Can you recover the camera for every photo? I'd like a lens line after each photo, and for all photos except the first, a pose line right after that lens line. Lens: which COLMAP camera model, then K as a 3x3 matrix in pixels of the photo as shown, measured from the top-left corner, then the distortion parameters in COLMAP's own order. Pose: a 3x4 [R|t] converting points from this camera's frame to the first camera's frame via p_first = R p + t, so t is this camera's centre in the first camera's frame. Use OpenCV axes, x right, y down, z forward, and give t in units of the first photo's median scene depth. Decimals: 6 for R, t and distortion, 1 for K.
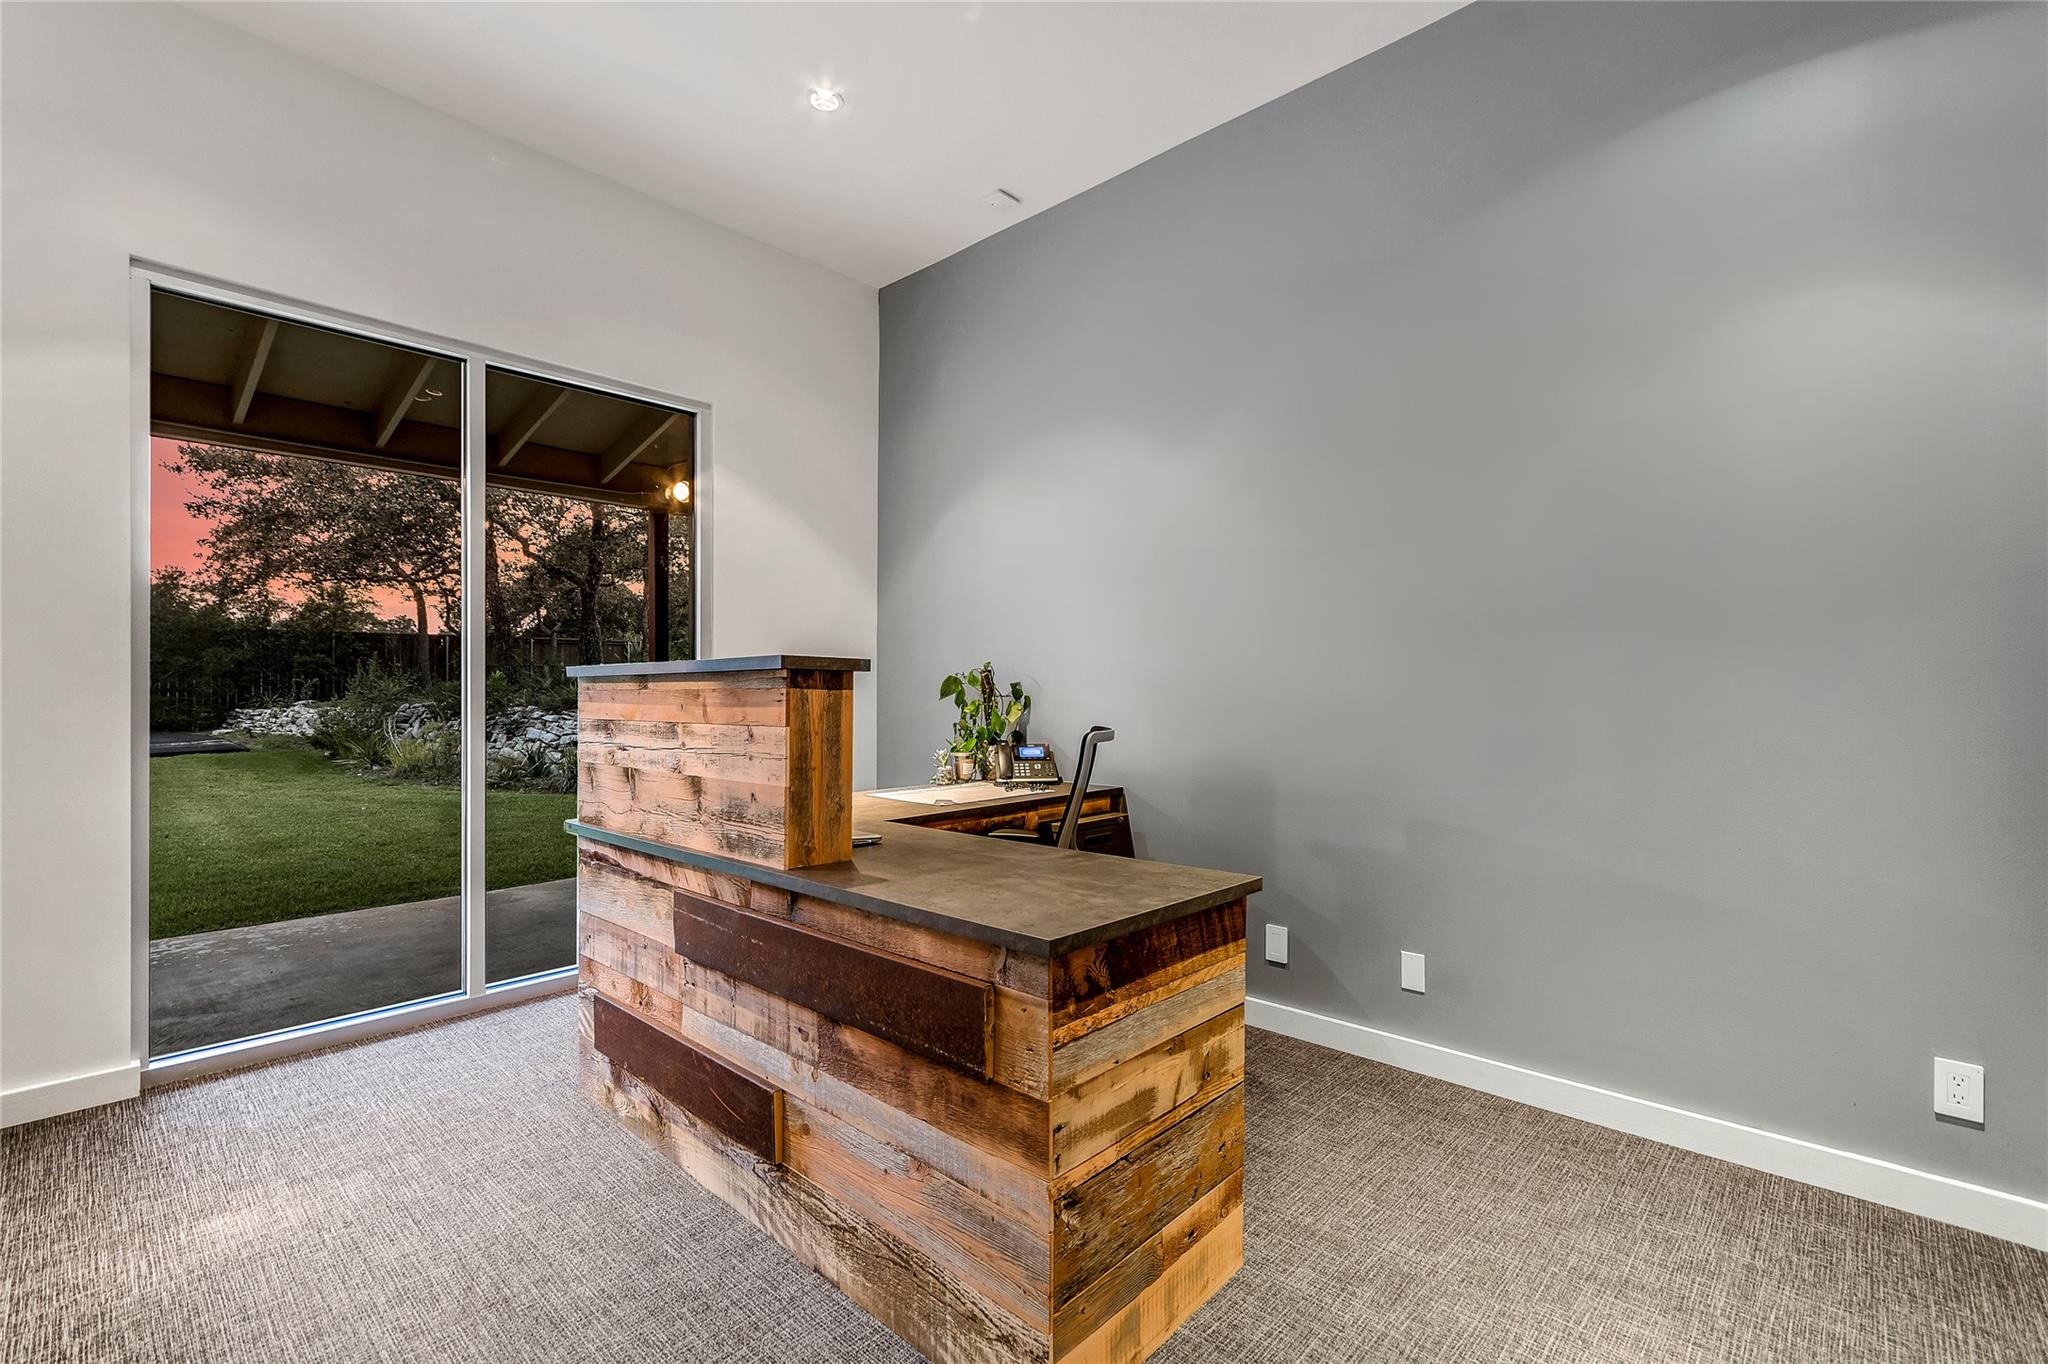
lens RADIAL K [[921.1, 0, 1024.0], [0, 921.1, 682.0], [0, 0, 1]] dist [0.001920, -0.000032]
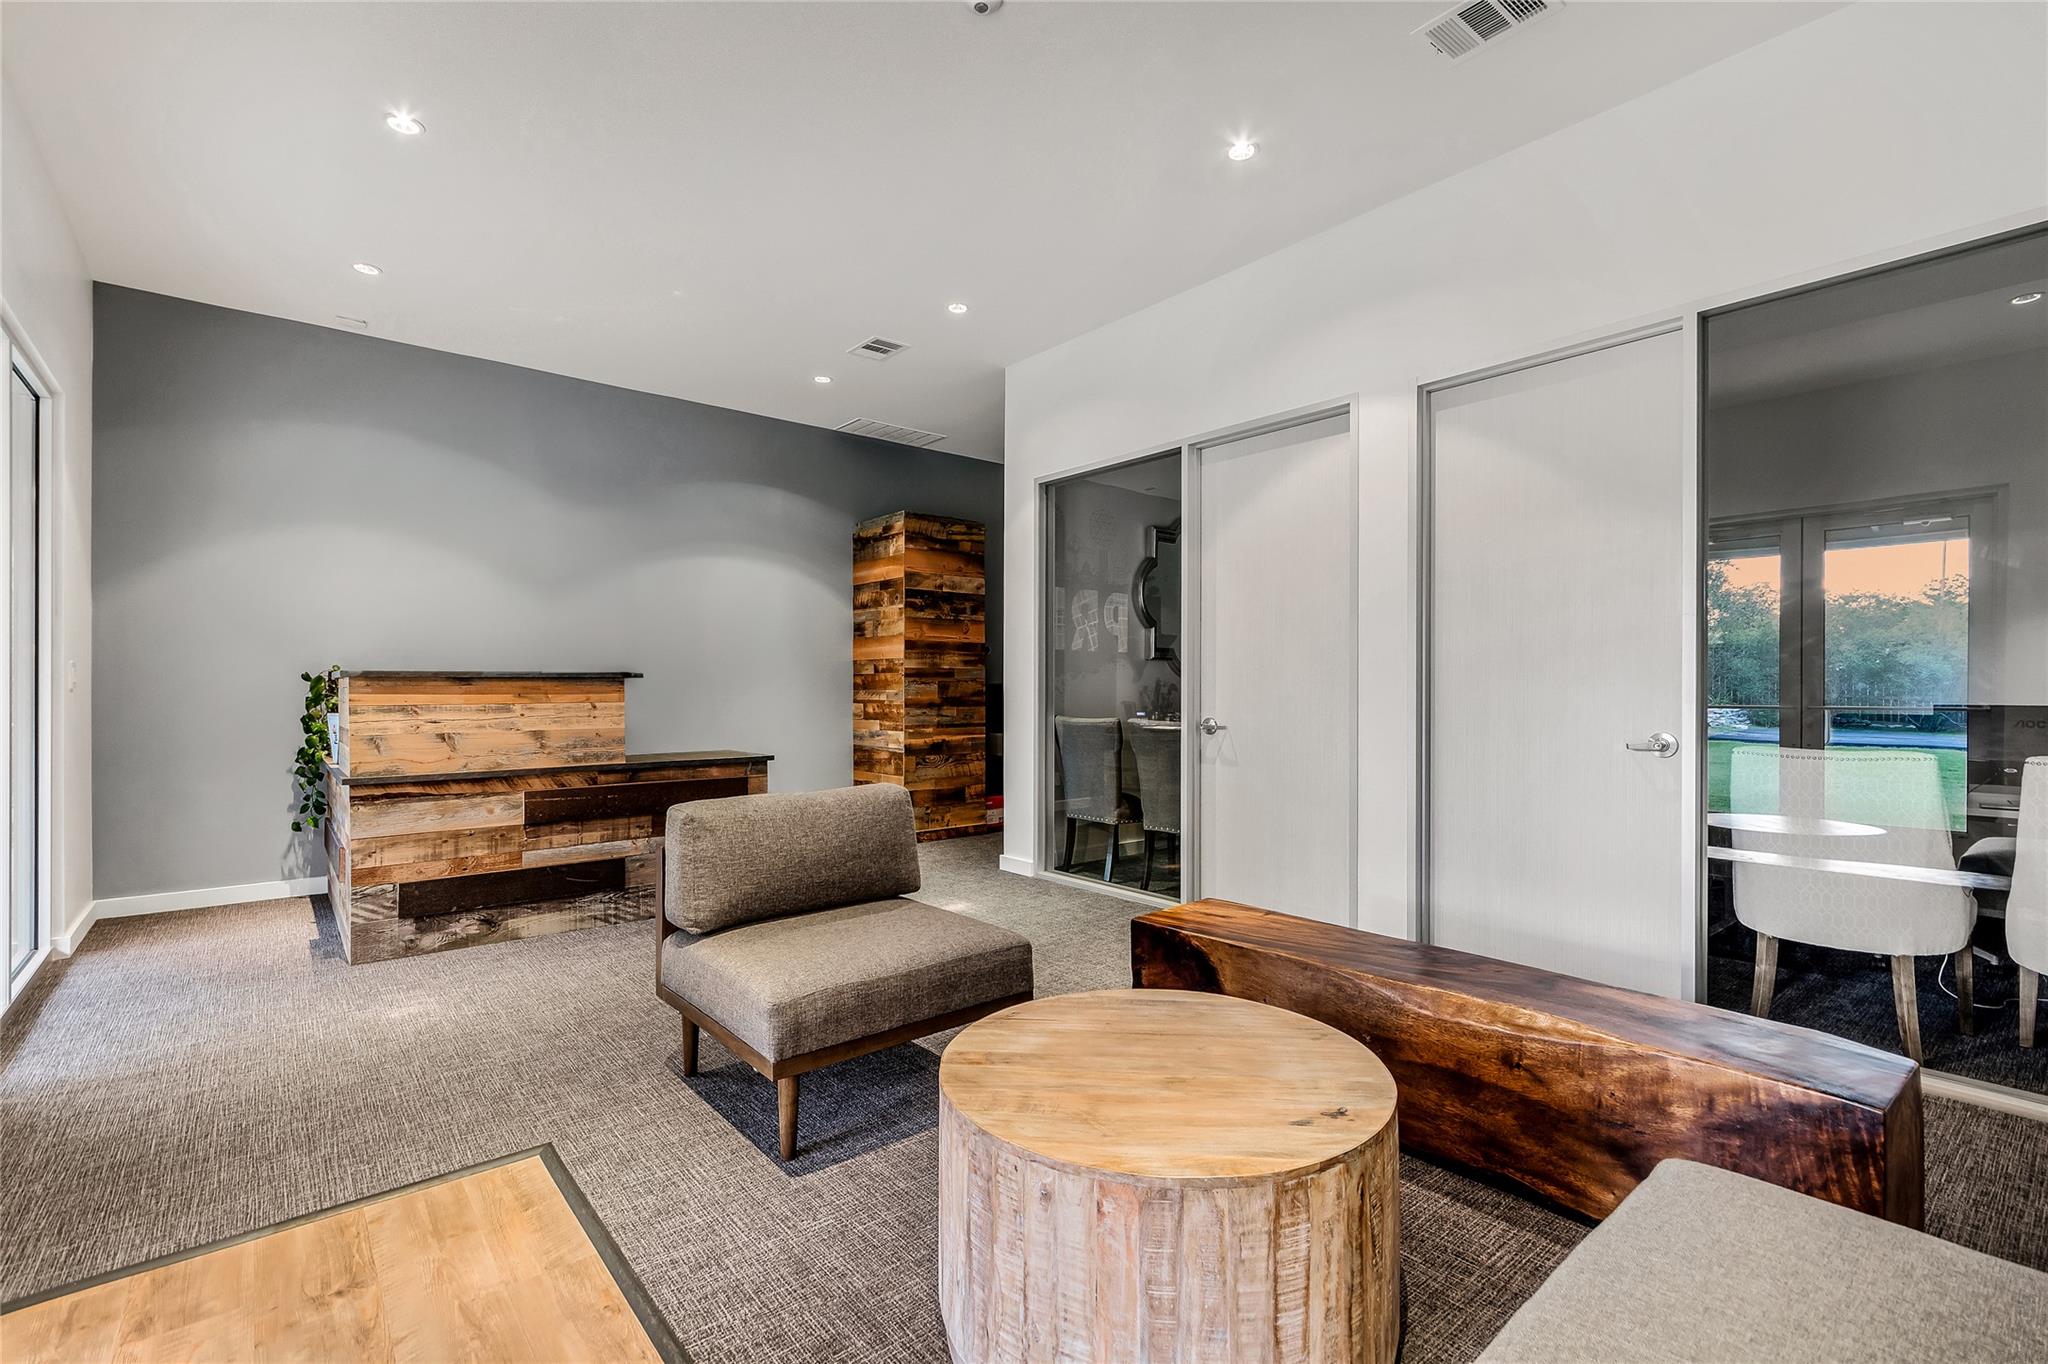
lens RADIAL K [[921.1, 0, 1024.0], [0, 921.1, 682.0], [0, 0, 1]] dist [0.001920, -0.000032]
pose [[0.133236, 0.002473, 0.991081, -2.337312], [-0.009484, 0.999954, -0.001220, -0.007865], [-0.991039, -0.009237, 0.133253, -0.303155]]
